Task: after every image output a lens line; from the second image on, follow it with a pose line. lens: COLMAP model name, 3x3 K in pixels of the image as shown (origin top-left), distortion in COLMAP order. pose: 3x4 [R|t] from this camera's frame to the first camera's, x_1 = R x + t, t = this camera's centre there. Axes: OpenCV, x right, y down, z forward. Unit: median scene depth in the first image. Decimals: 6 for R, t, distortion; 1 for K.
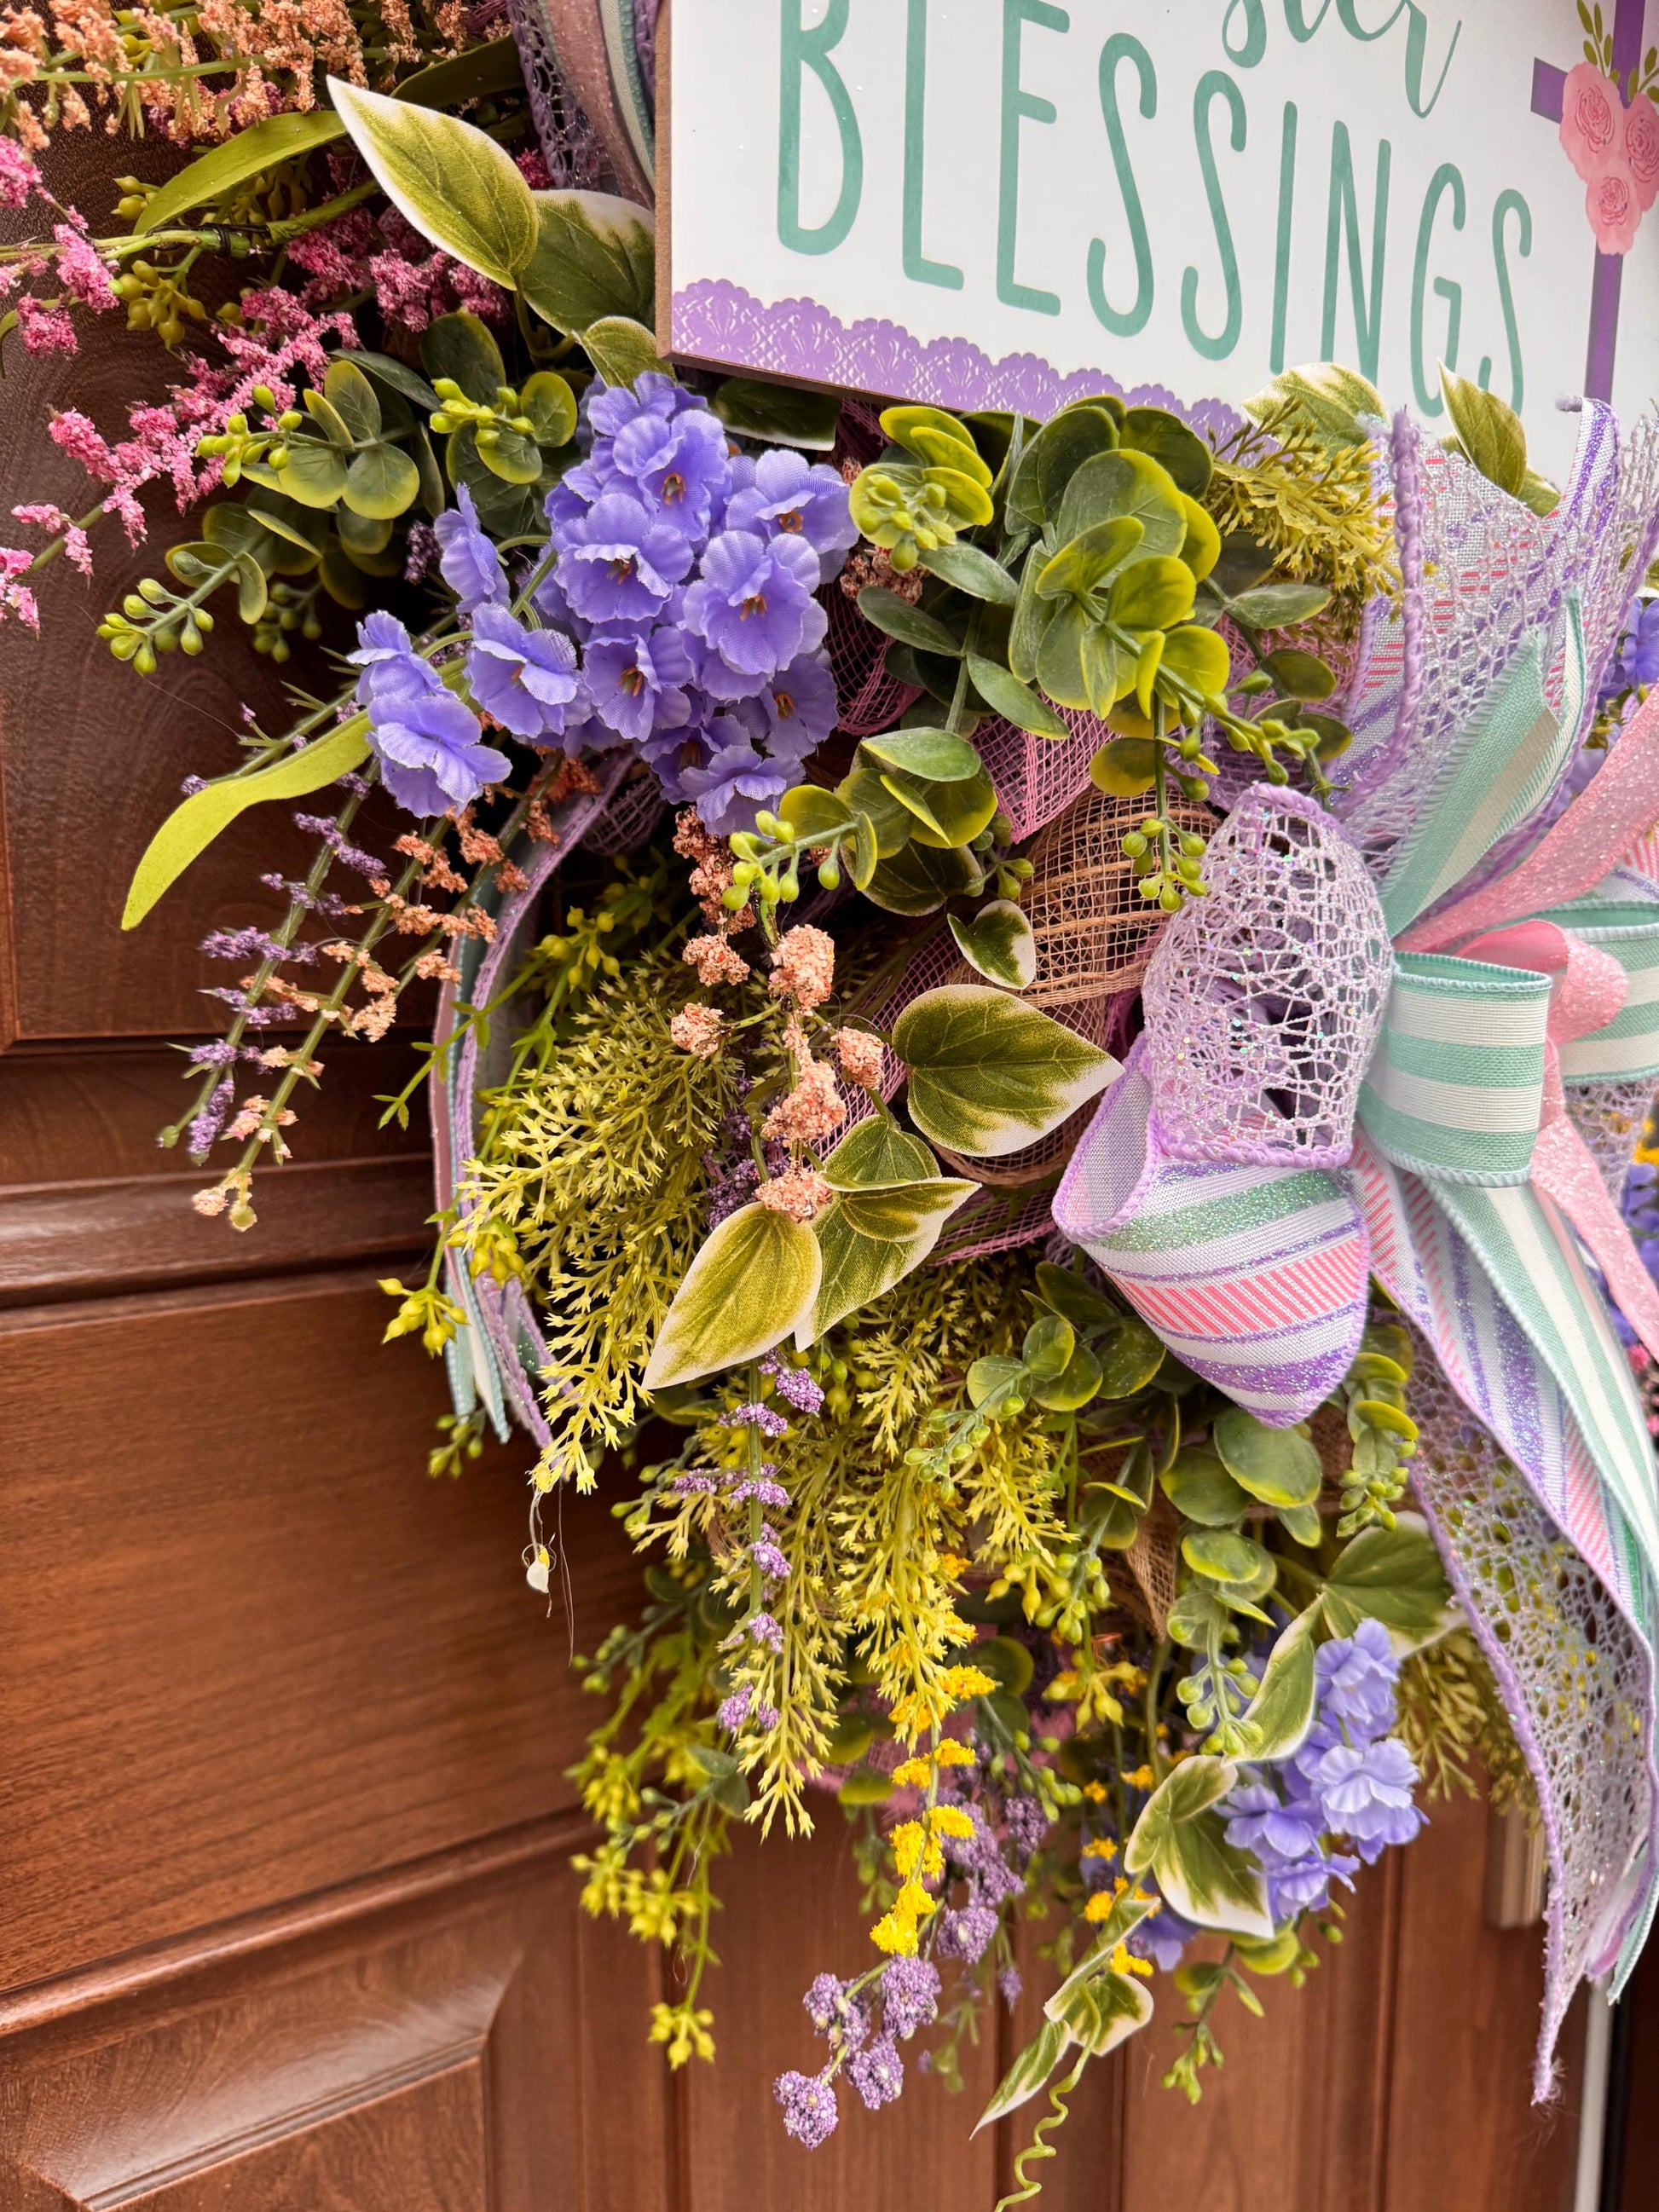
lens RADIAL K [[1613.2, 0, 842.0], [0, 1613.2, 1120.4], [0, 0, 1]] dist [0.036943, -0.068454]
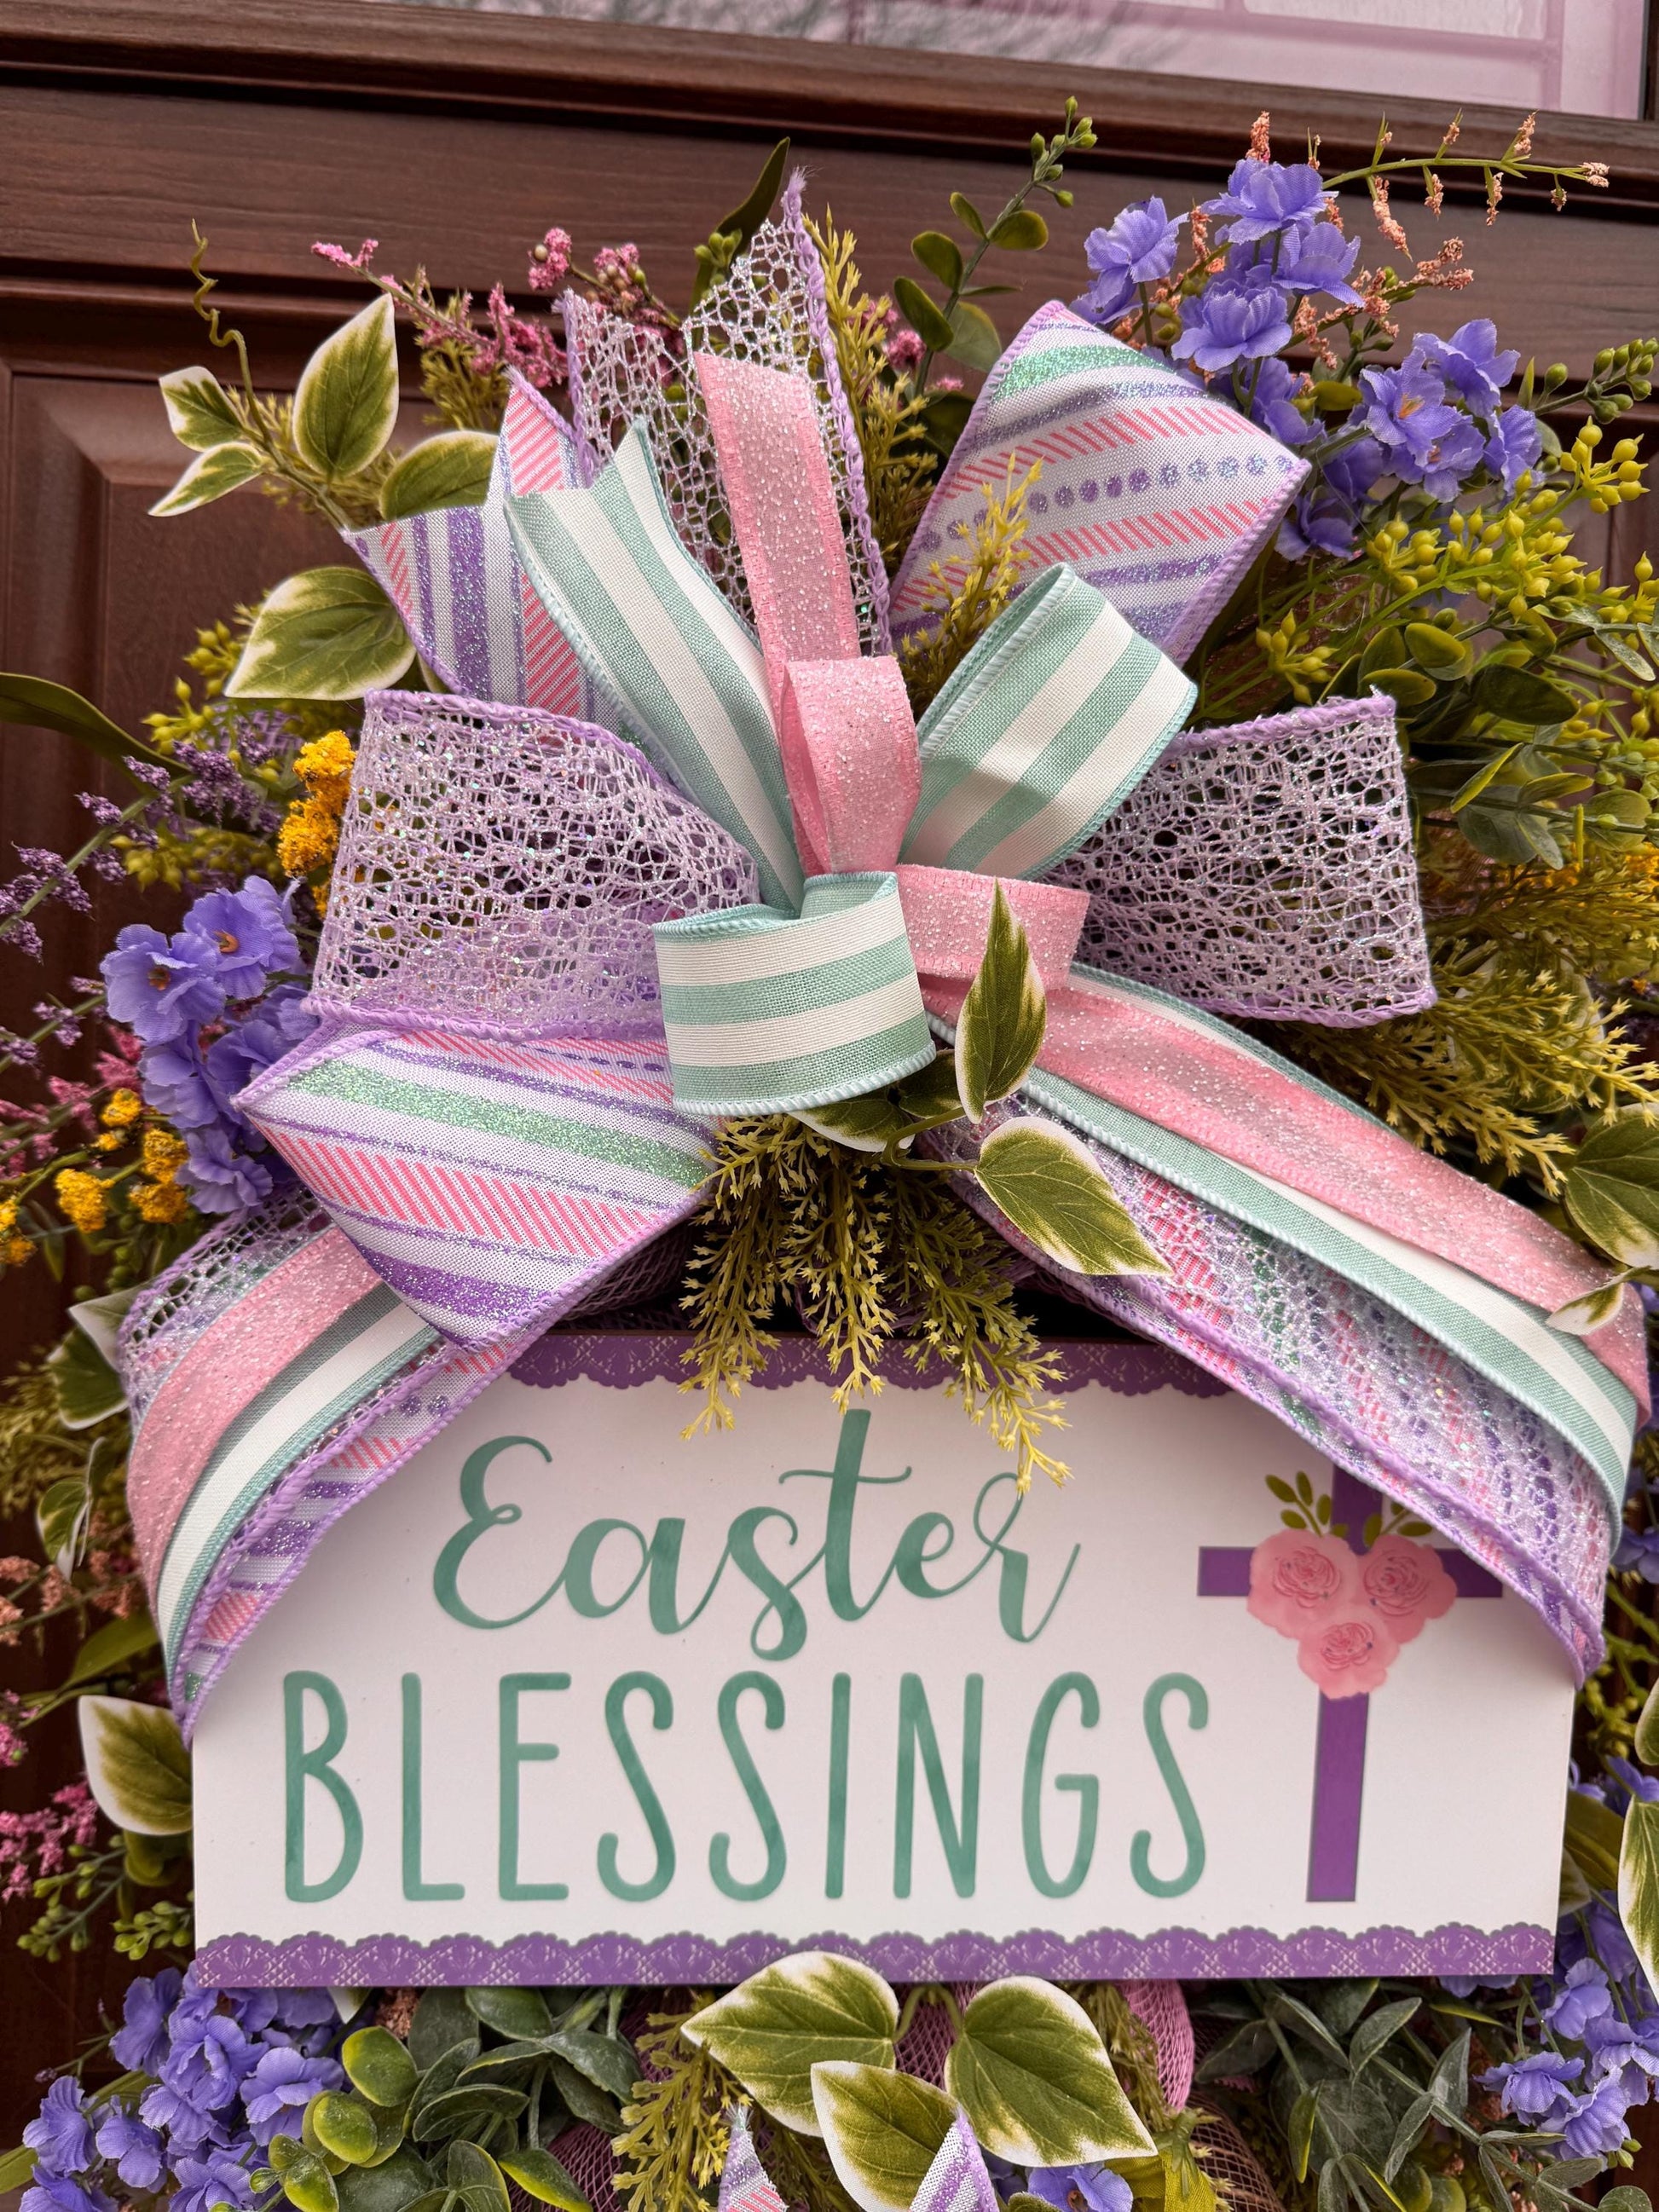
lens RADIAL K [[1613.2, 0, 833.8], [0, 1613.2, 1110.9], [0, 0, 1]] dist [0.036943, -0.068454]
pose [[0.862122, 0.050981, -0.504129, 0.852429], [-0.096507, 0.993234, -0.064596, -0.989322], [0.497425, 0.104342, 0.861209, 0.011535]]
